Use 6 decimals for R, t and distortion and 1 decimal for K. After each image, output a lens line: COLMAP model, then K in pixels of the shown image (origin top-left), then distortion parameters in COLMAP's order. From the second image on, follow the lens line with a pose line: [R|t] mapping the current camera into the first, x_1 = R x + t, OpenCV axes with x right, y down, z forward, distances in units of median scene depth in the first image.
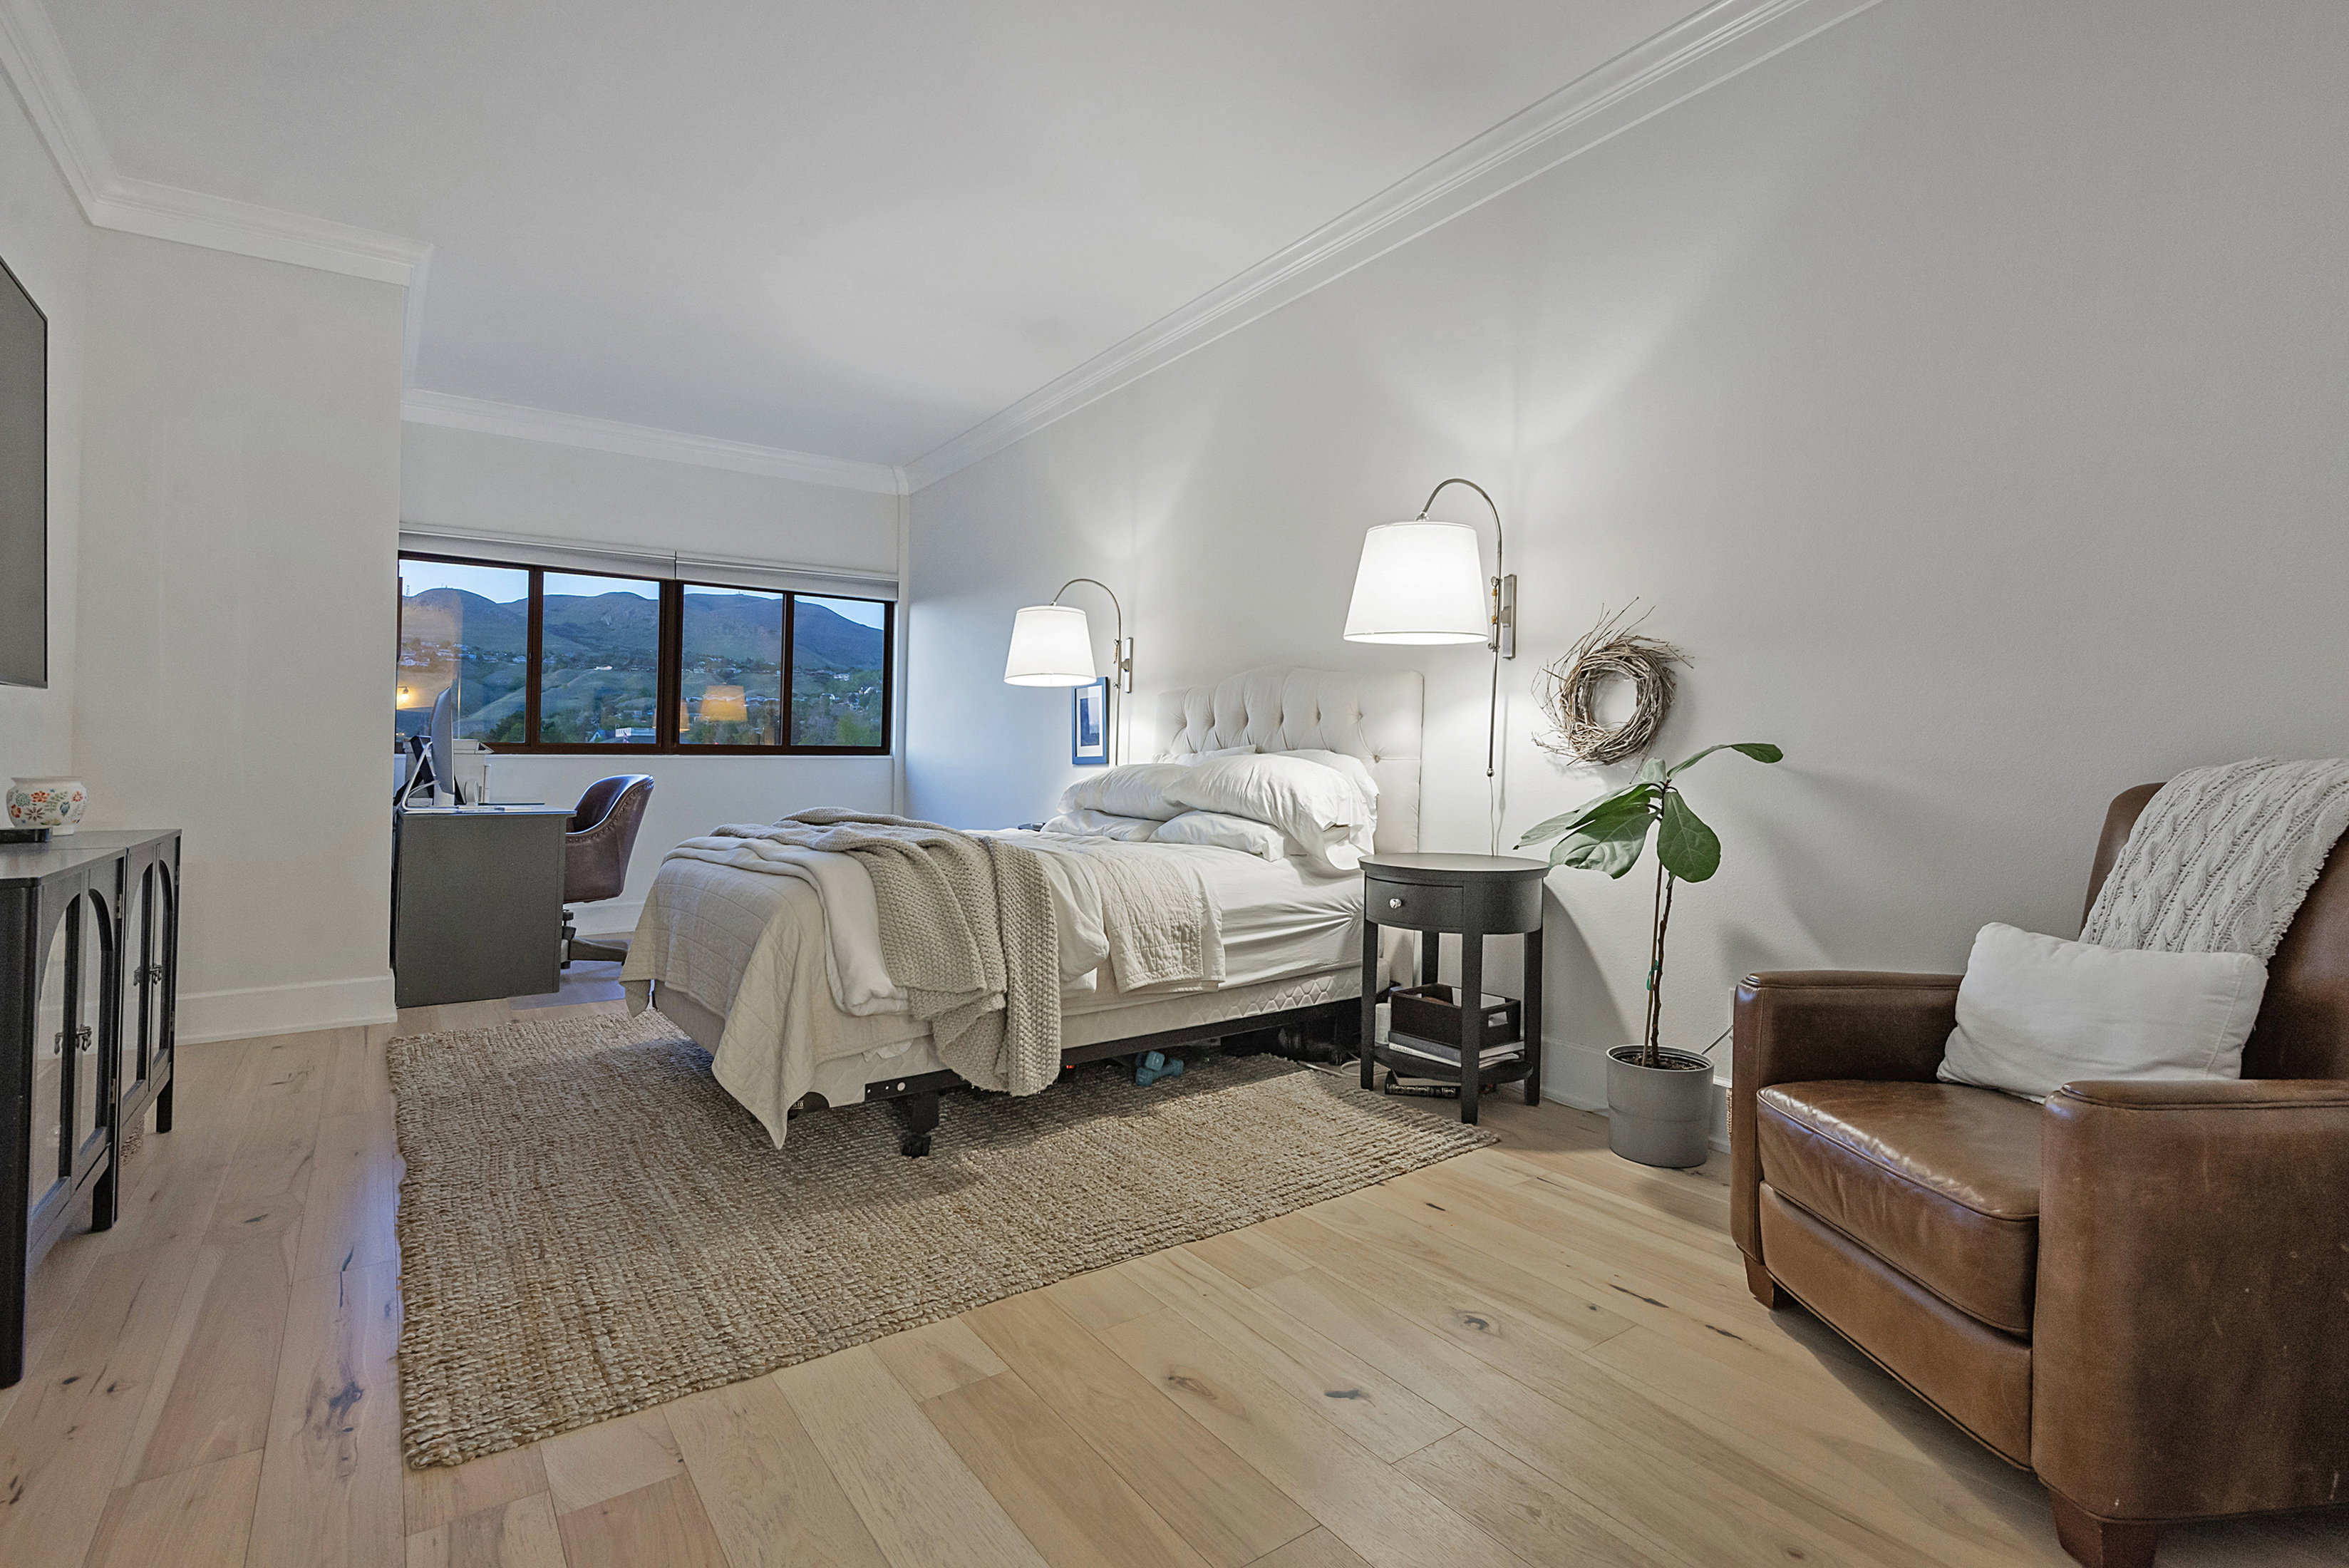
lens RADIAL K [[1152.2, 0, 1215.7], [0, 1152.2, 759.8], [0, 0, 1]] dist [0.008019, -0.001557]
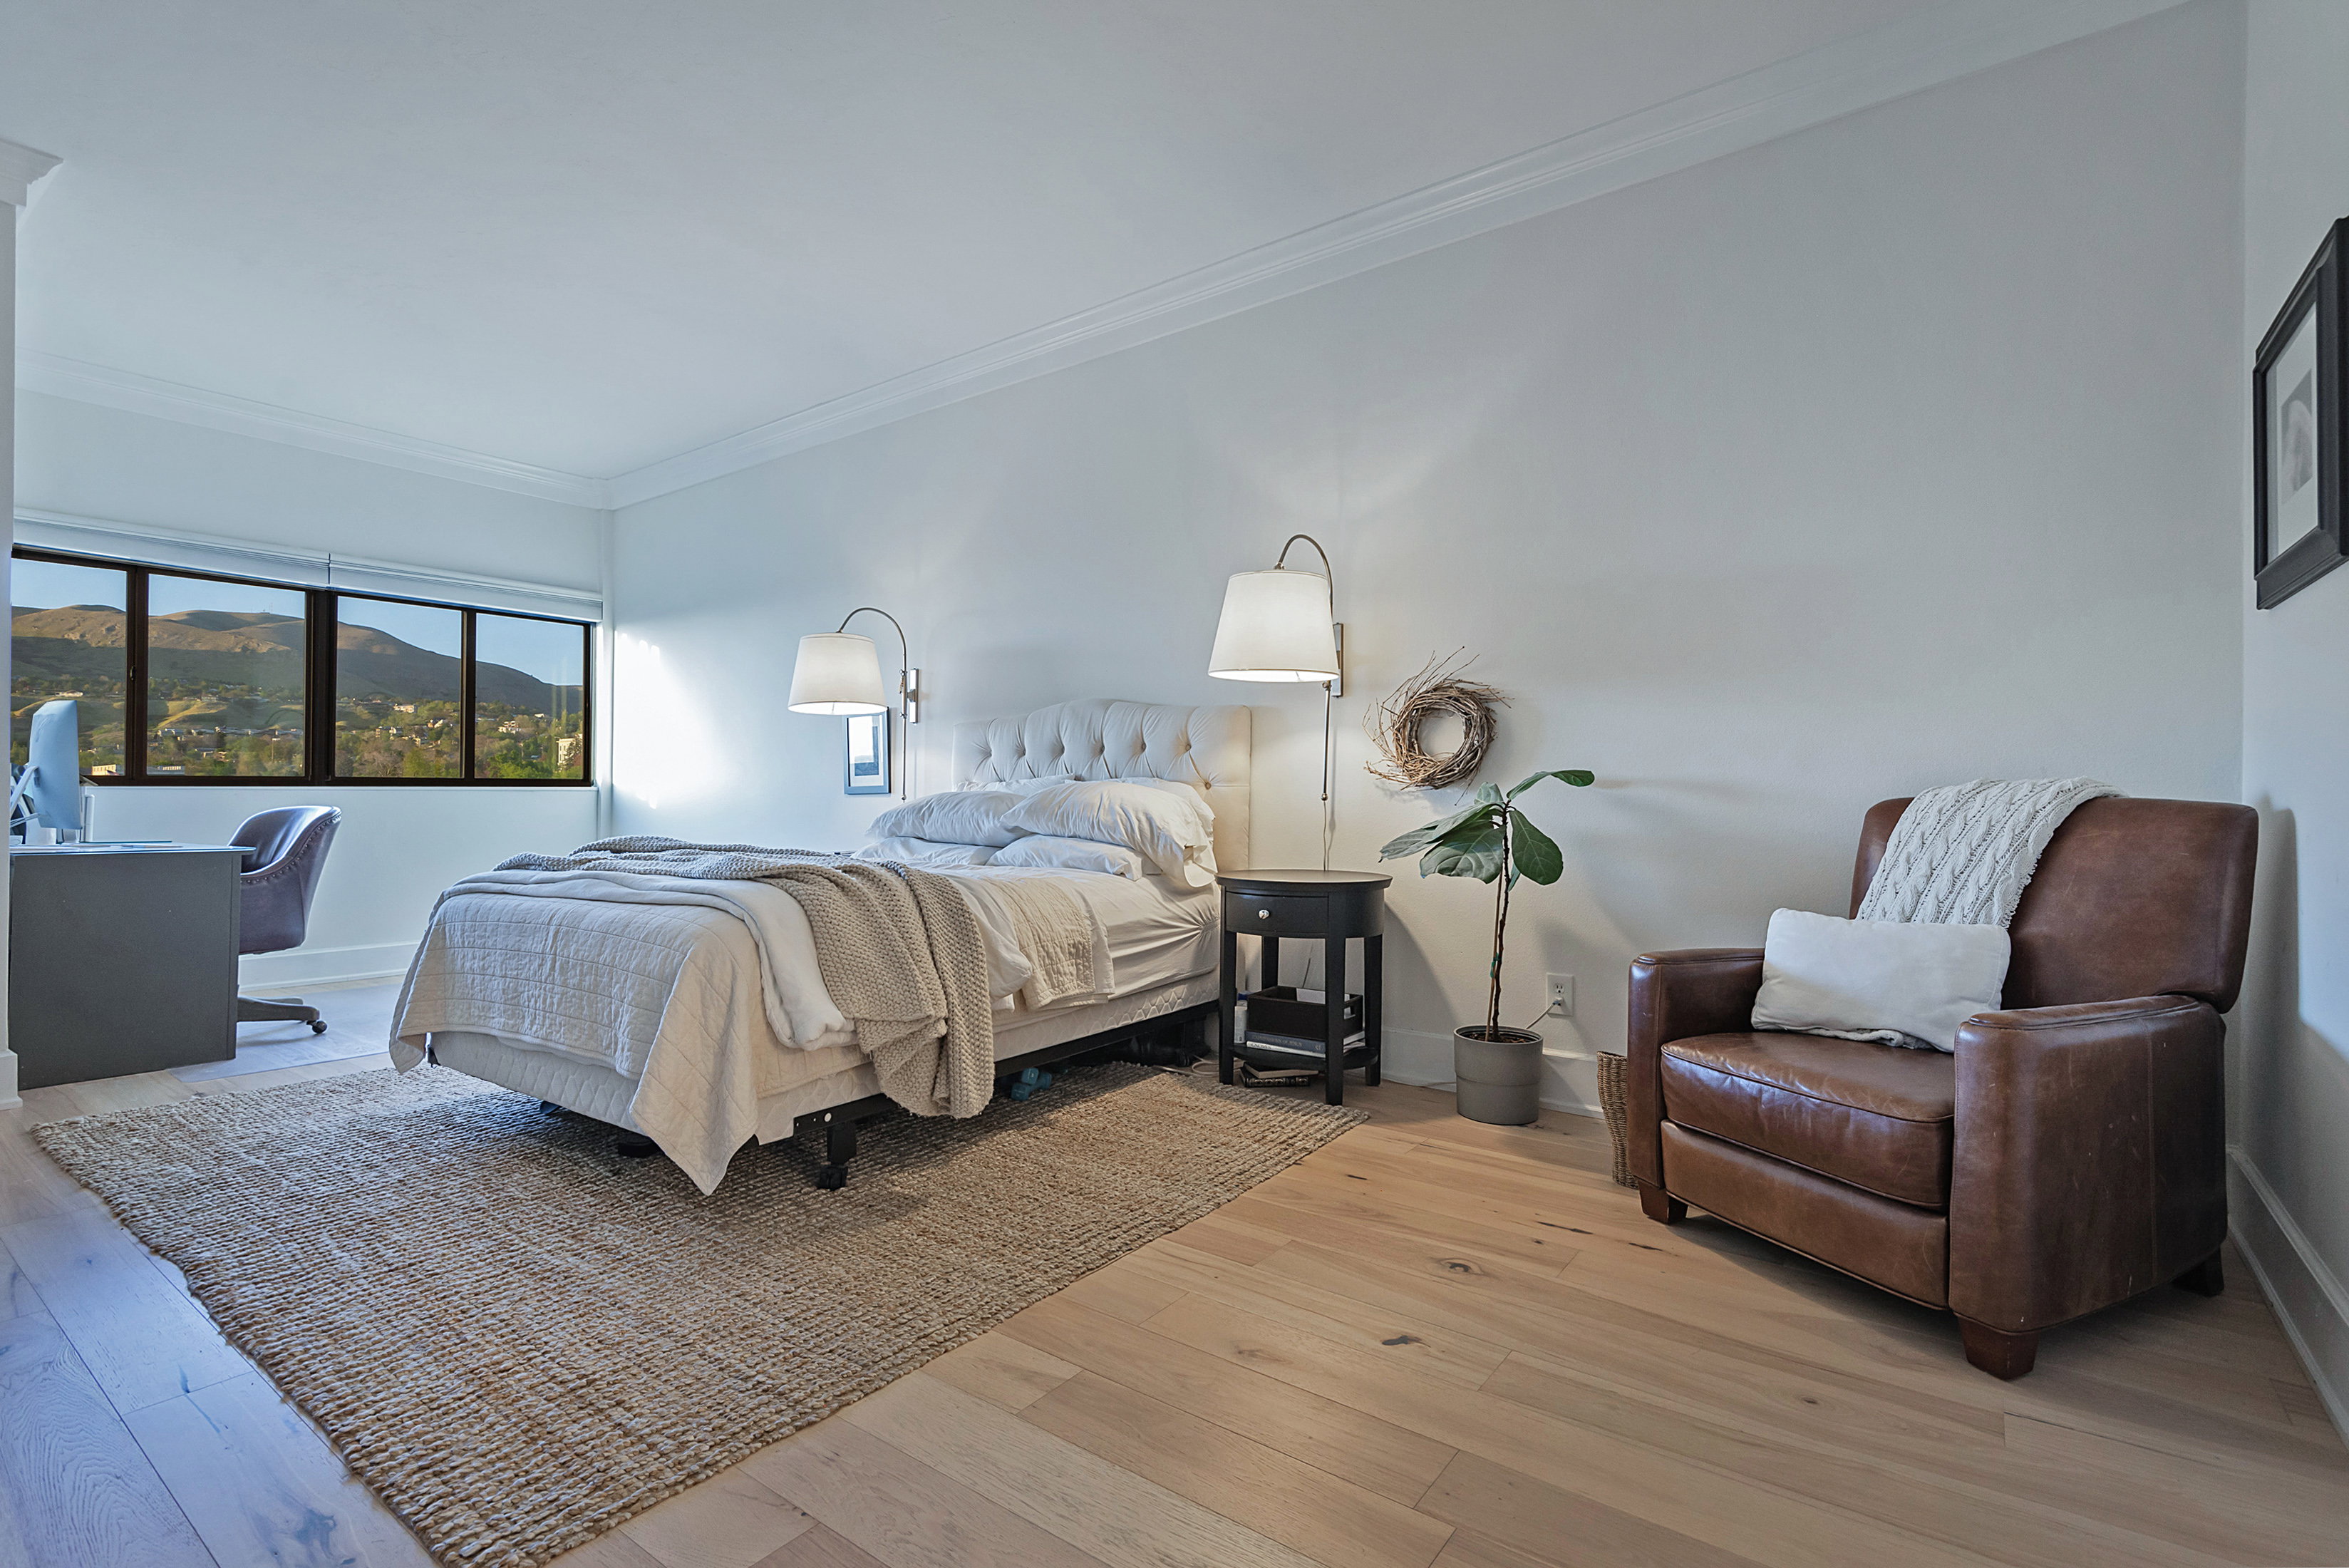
lens RADIAL K [[1078.2, 0, 1166.0], [0, 1078.2, 802.4], [0, 0, 1]] dist [0.005026, -0.000537]
pose [[0.954510, -0.003674, 0.298158, -0.257551], [0.001972, 0.999980, 0.006008, 0.010931], [-0.298174, -0.005147, 0.954498, 0.040948]]
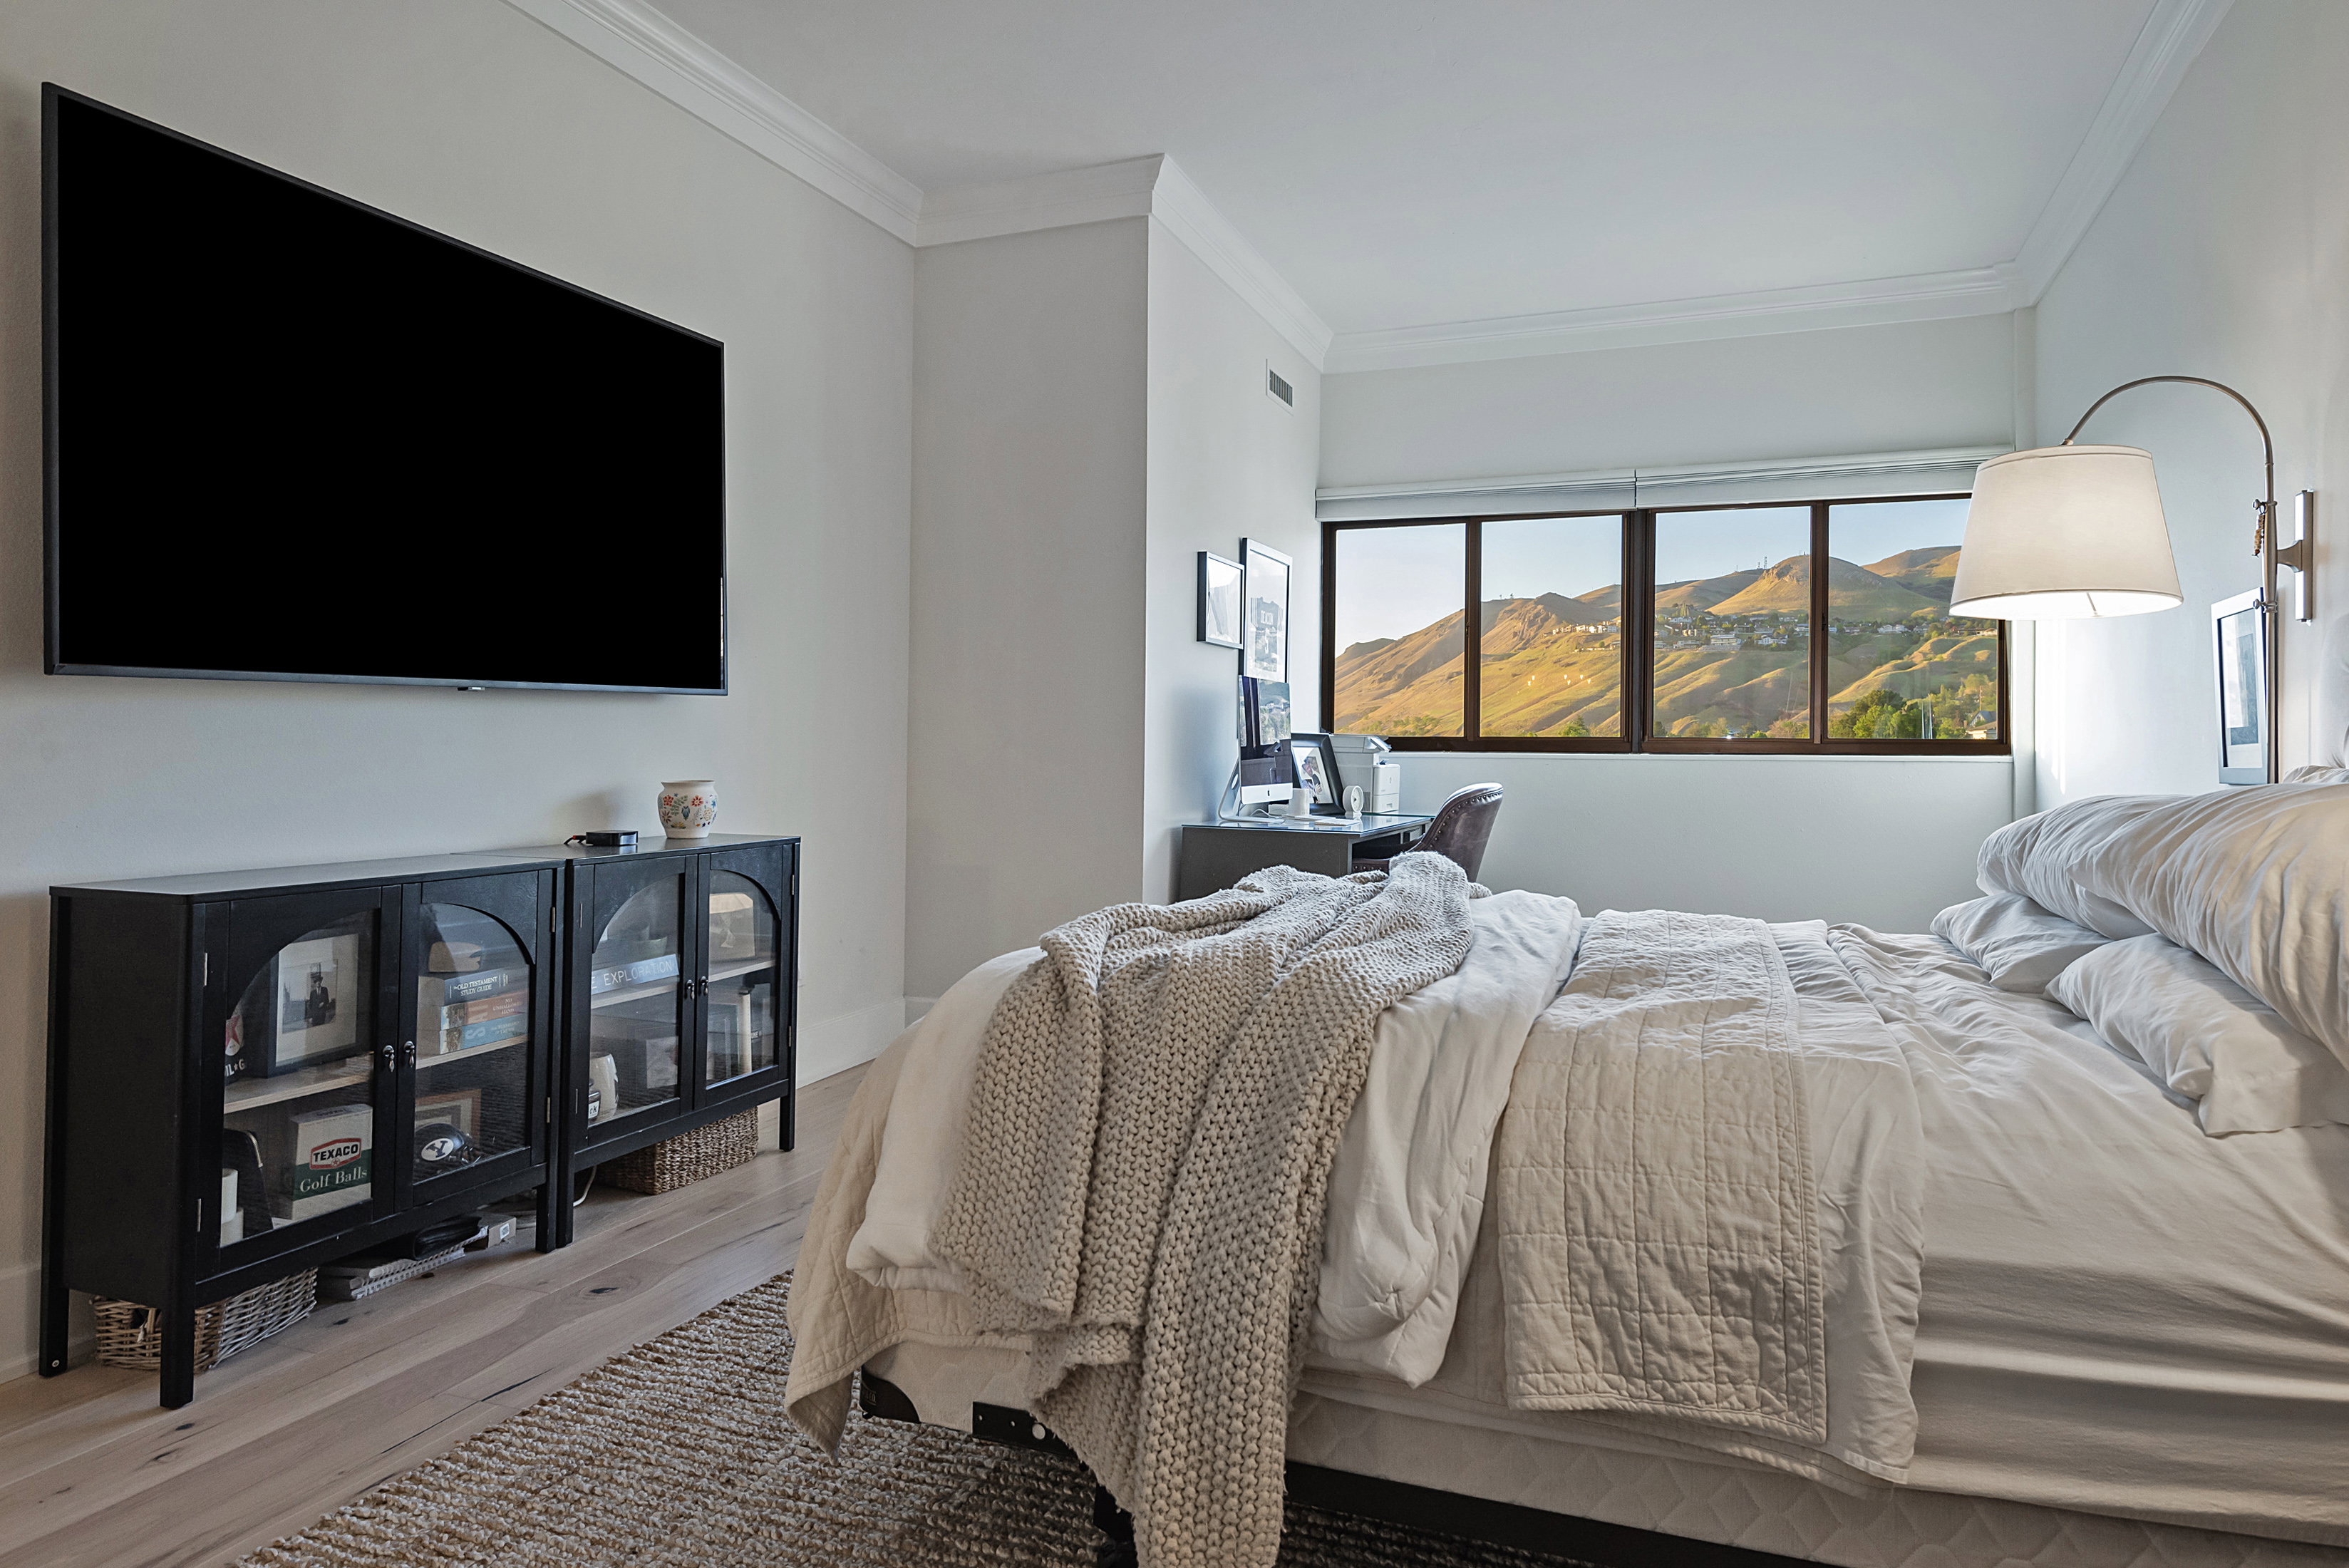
lens RADIAL K [[1428.2, 0, 1172.1], [0, 1428.2, 706.1], [0, 0, 1]] dist [0.017521, -0.000776]
pose [[0.543138, -0.021300, -0.839373, 0.262777], [-0.004110, 0.999599, -0.028025, -0.018202], [0.839633, 0.018672, 0.542833, 0.639200]]
